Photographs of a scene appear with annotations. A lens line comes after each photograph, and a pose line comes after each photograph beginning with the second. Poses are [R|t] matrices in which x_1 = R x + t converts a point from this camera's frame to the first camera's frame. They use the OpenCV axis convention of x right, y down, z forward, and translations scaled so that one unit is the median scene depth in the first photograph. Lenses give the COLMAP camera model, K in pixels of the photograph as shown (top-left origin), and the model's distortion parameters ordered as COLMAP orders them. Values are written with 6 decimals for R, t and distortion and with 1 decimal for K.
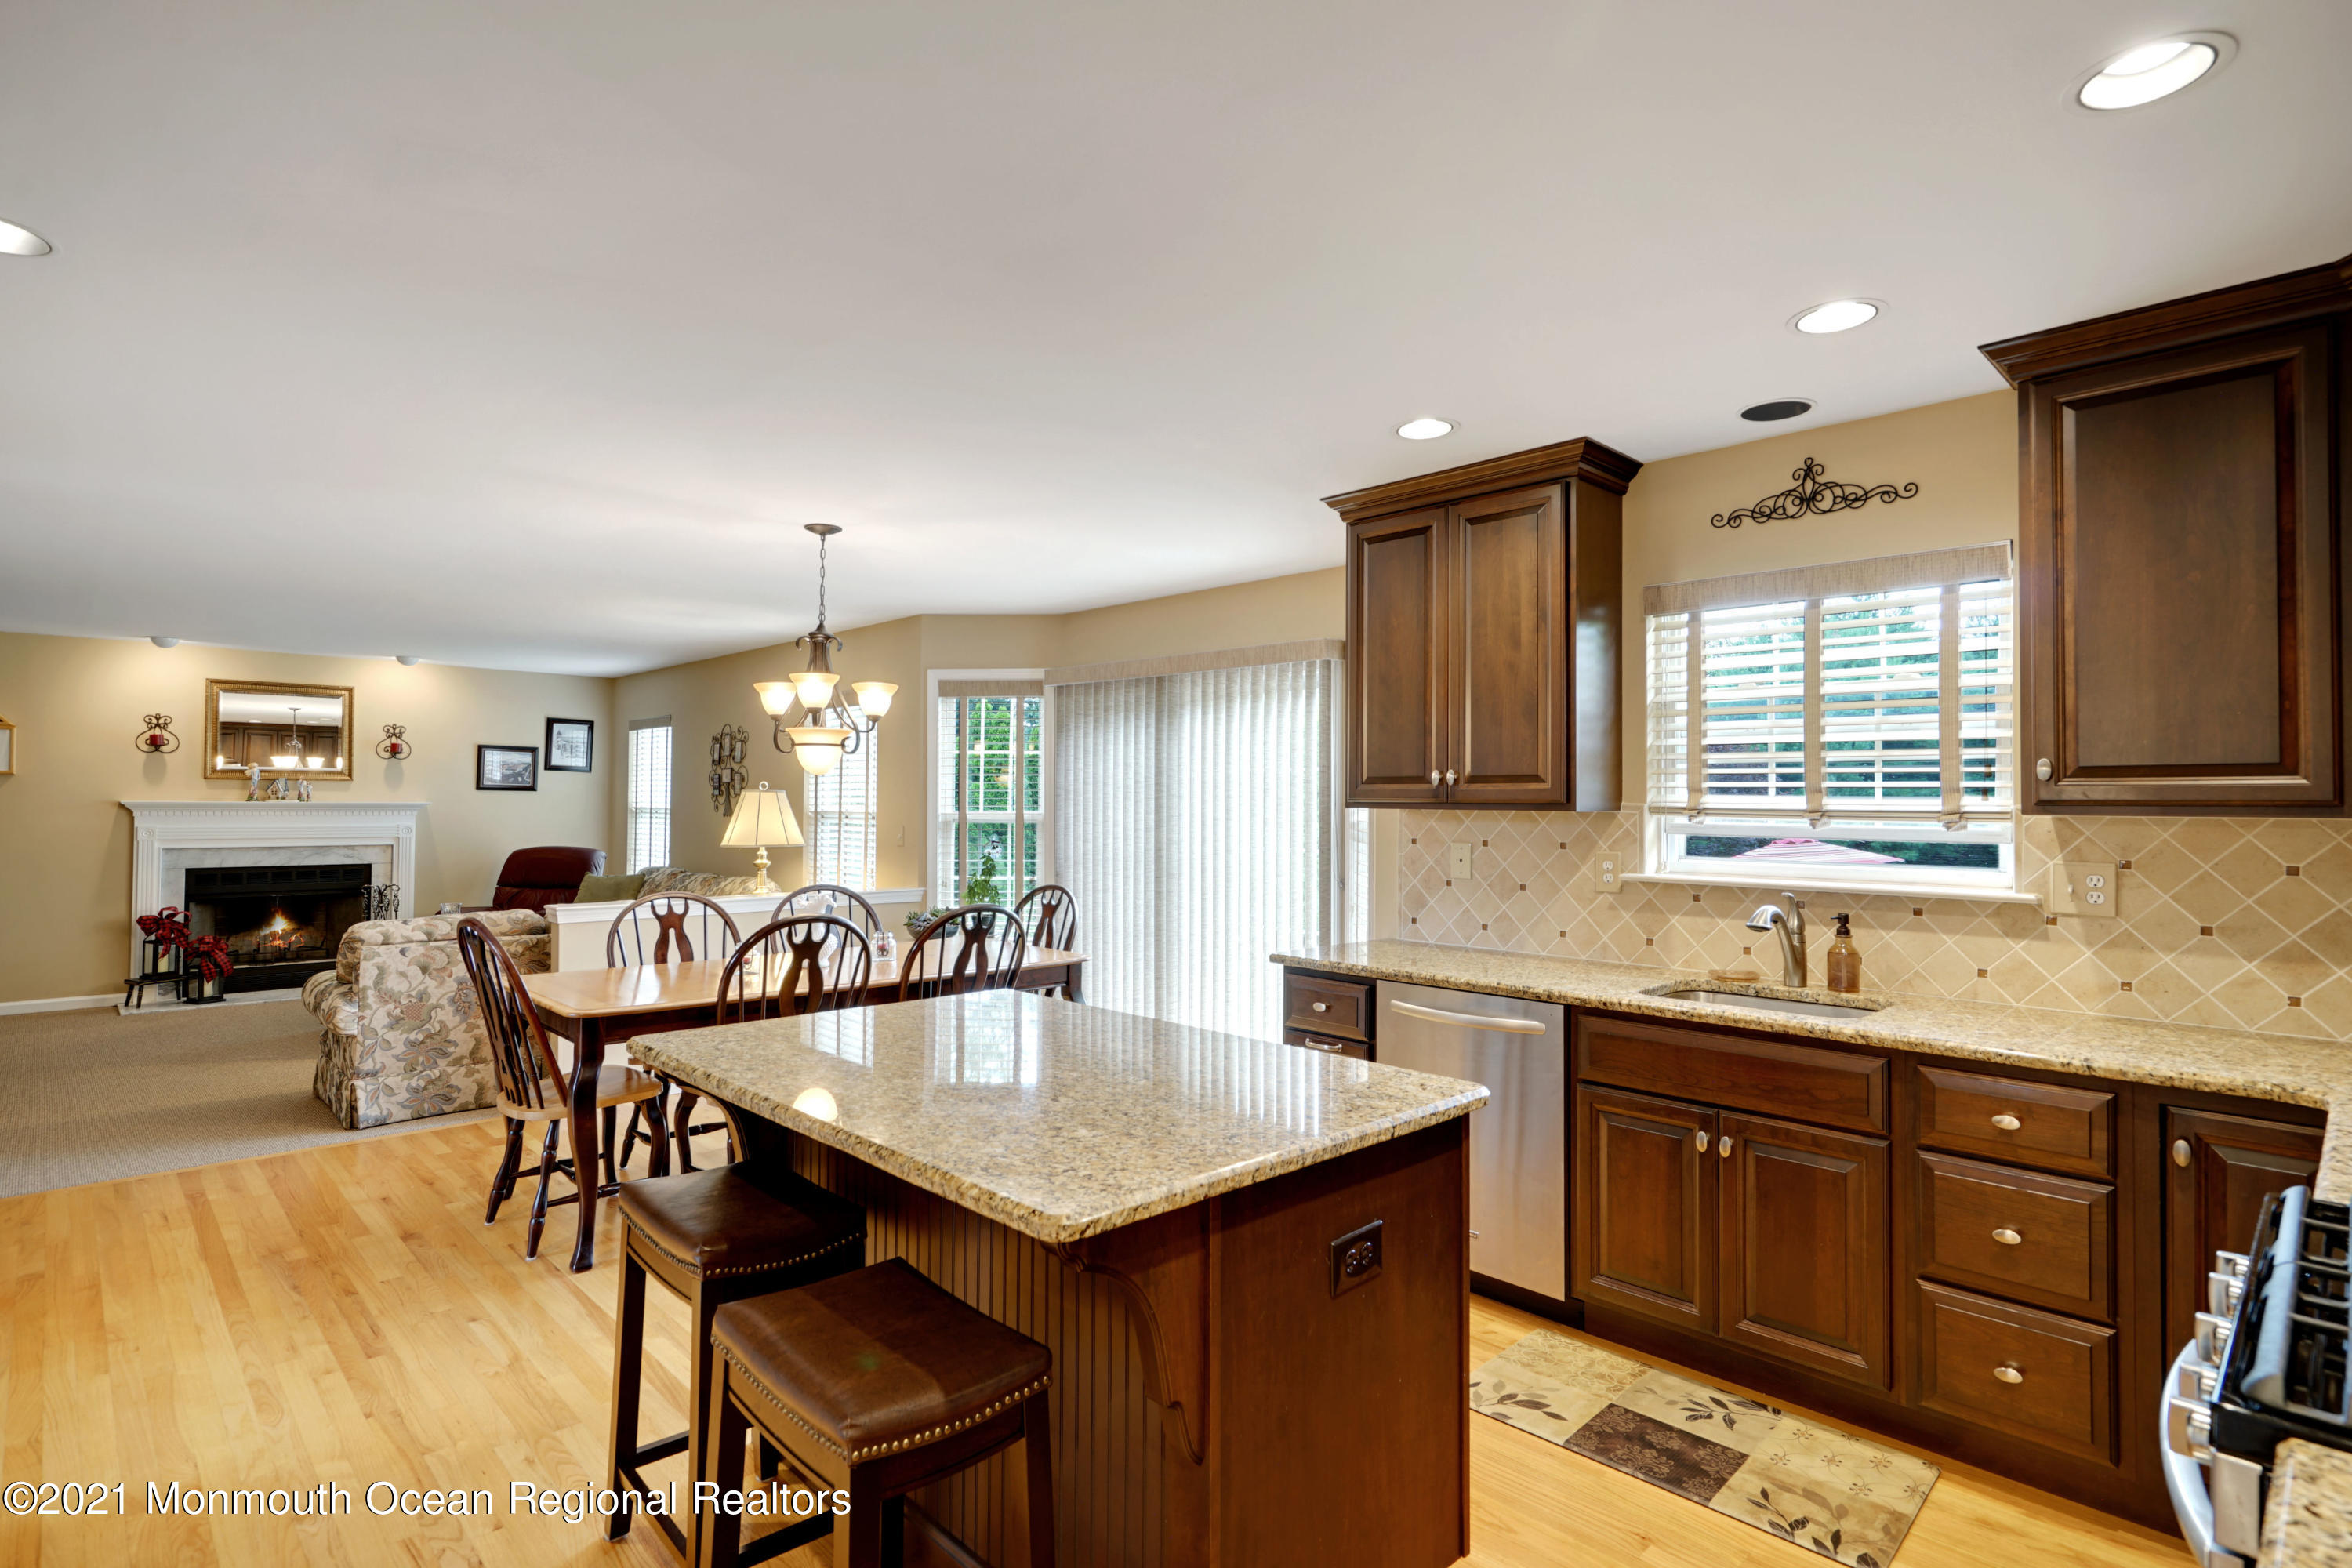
lens RADIAL K [[1154.9, 0, 1185.8], [0, 1154.9, 784.8], [0, 0, 1]] dist [0.000346, 0.000788]
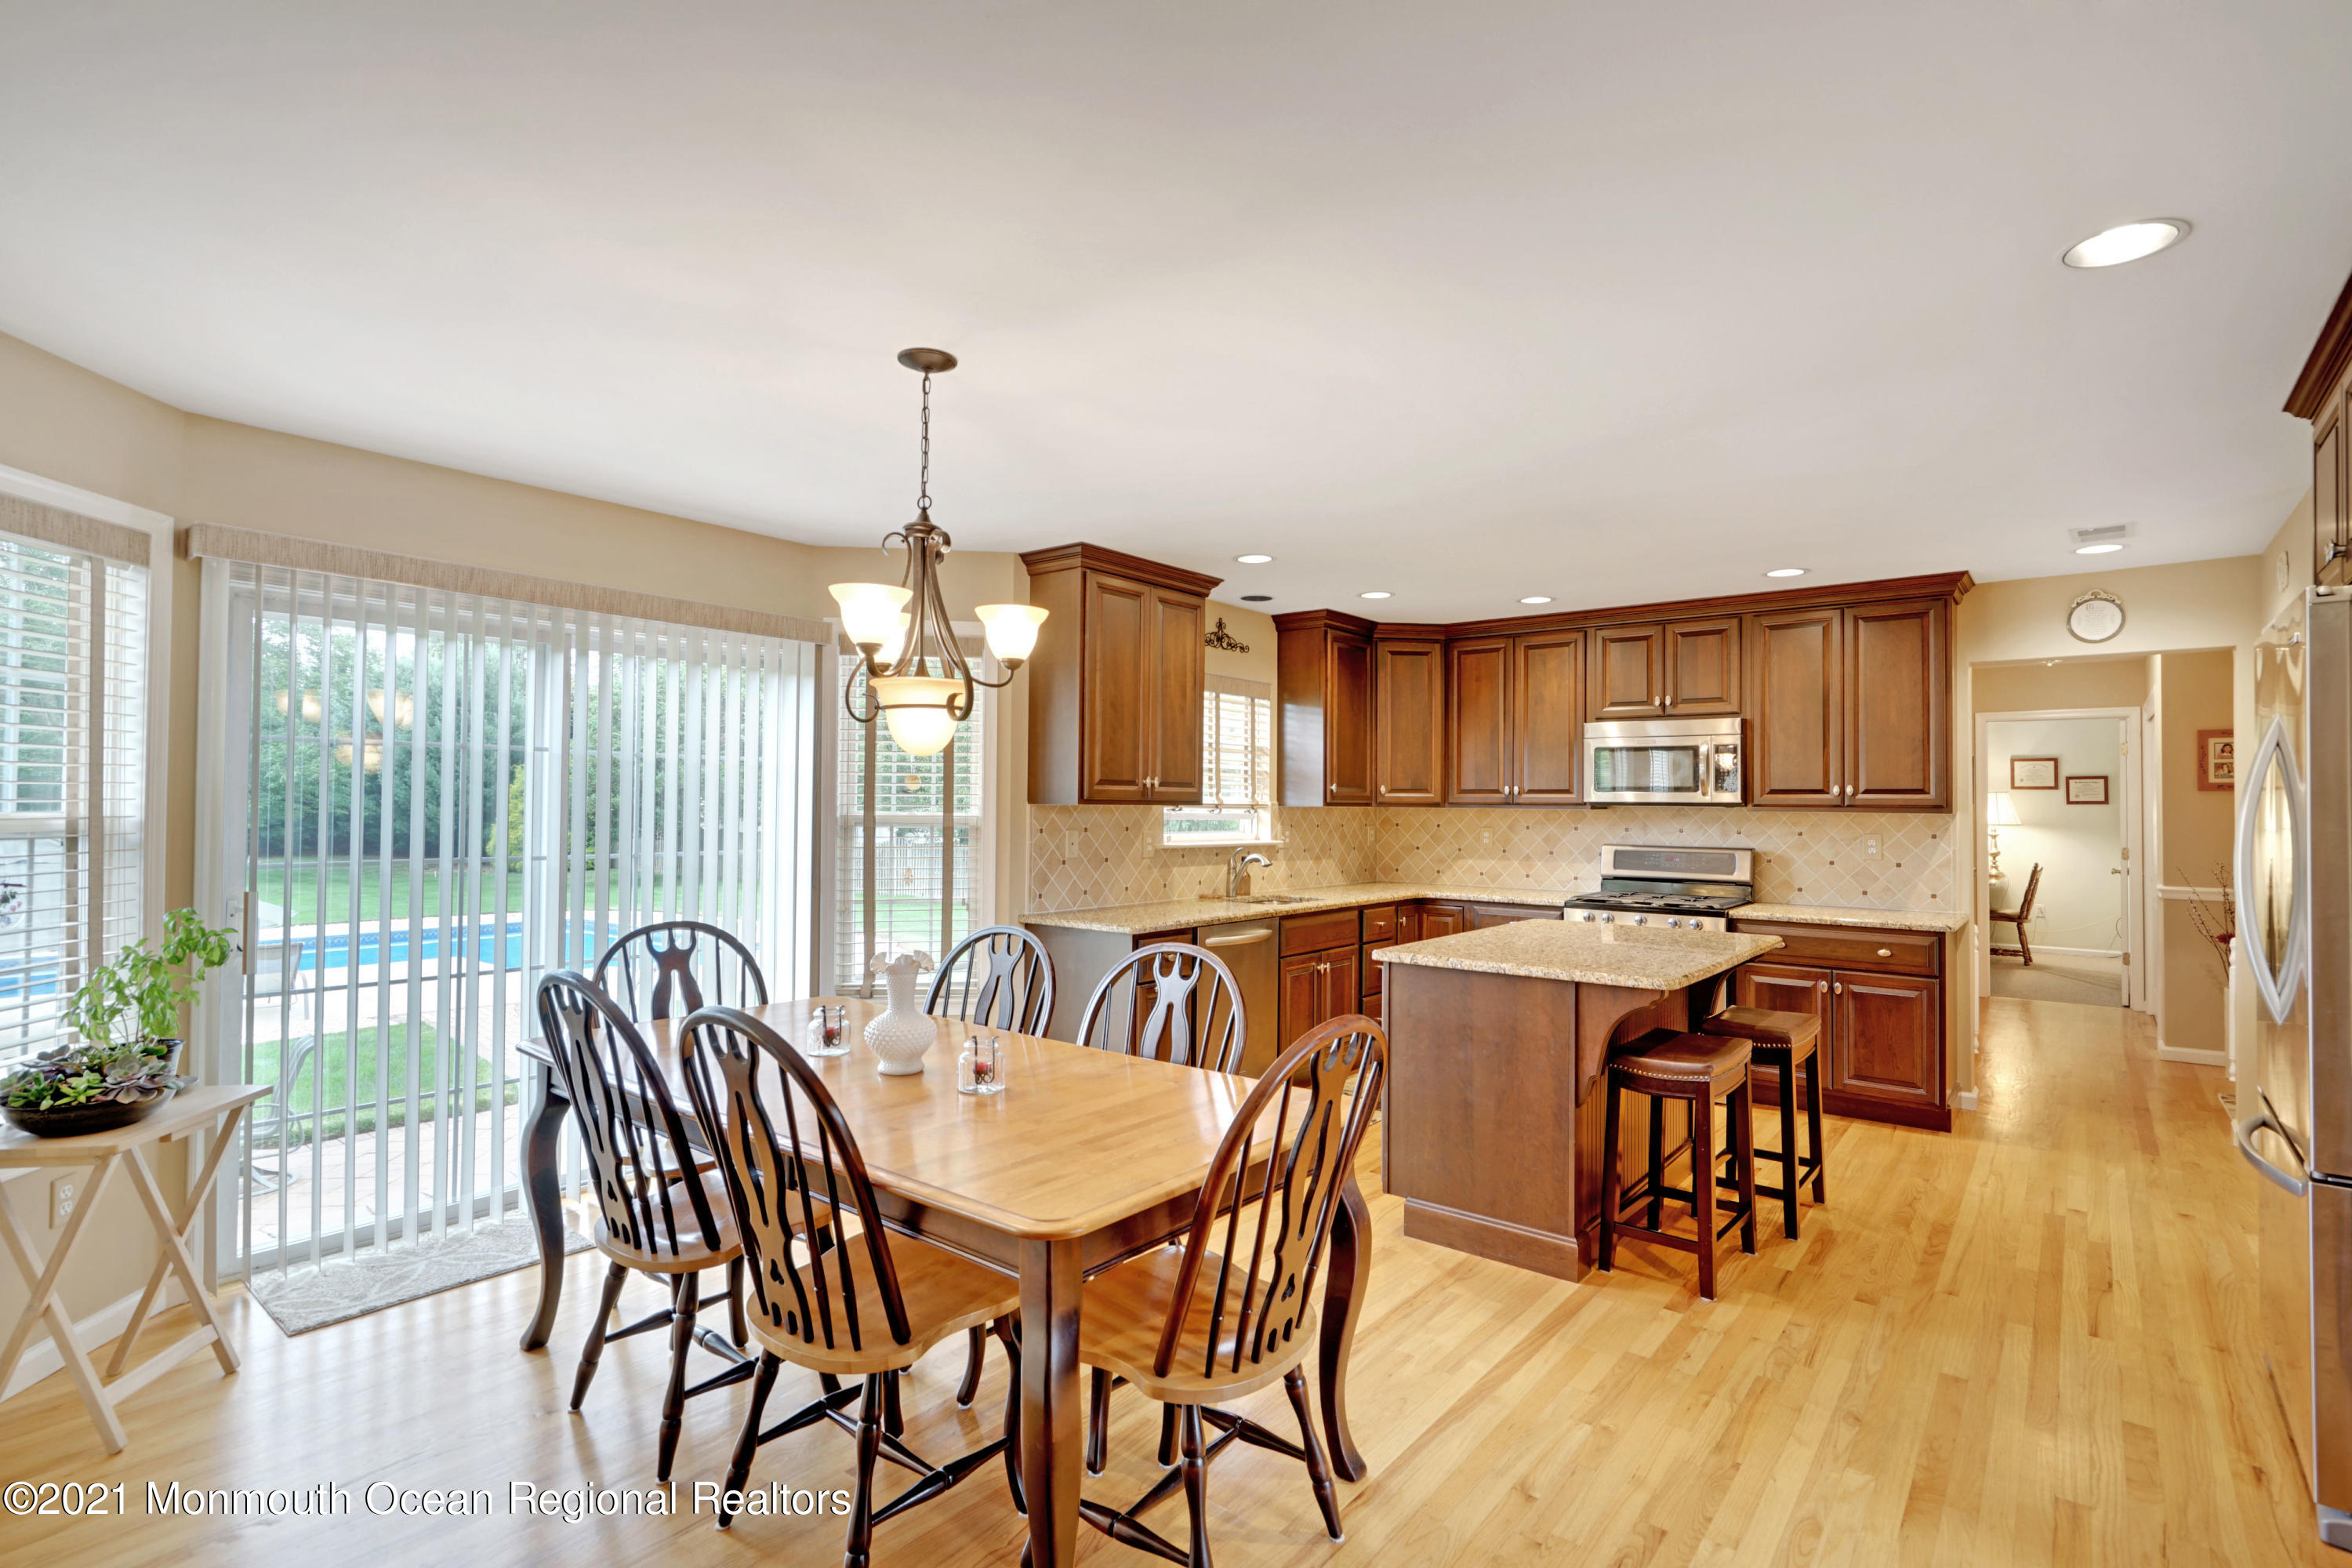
lens RADIAL K [[1128.2, 0, 1180.6], [0, 1128.2, 783.5], [0, 0, 1]] dist [-0.000990, 0.000114]
pose [[-0.115136, 0.011043, 0.993288, -1.015278], [-0.021875, 0.999668, -0.013650, 0.011638], [-0.993109, -0.023300, -0.114856, 1.003765]]
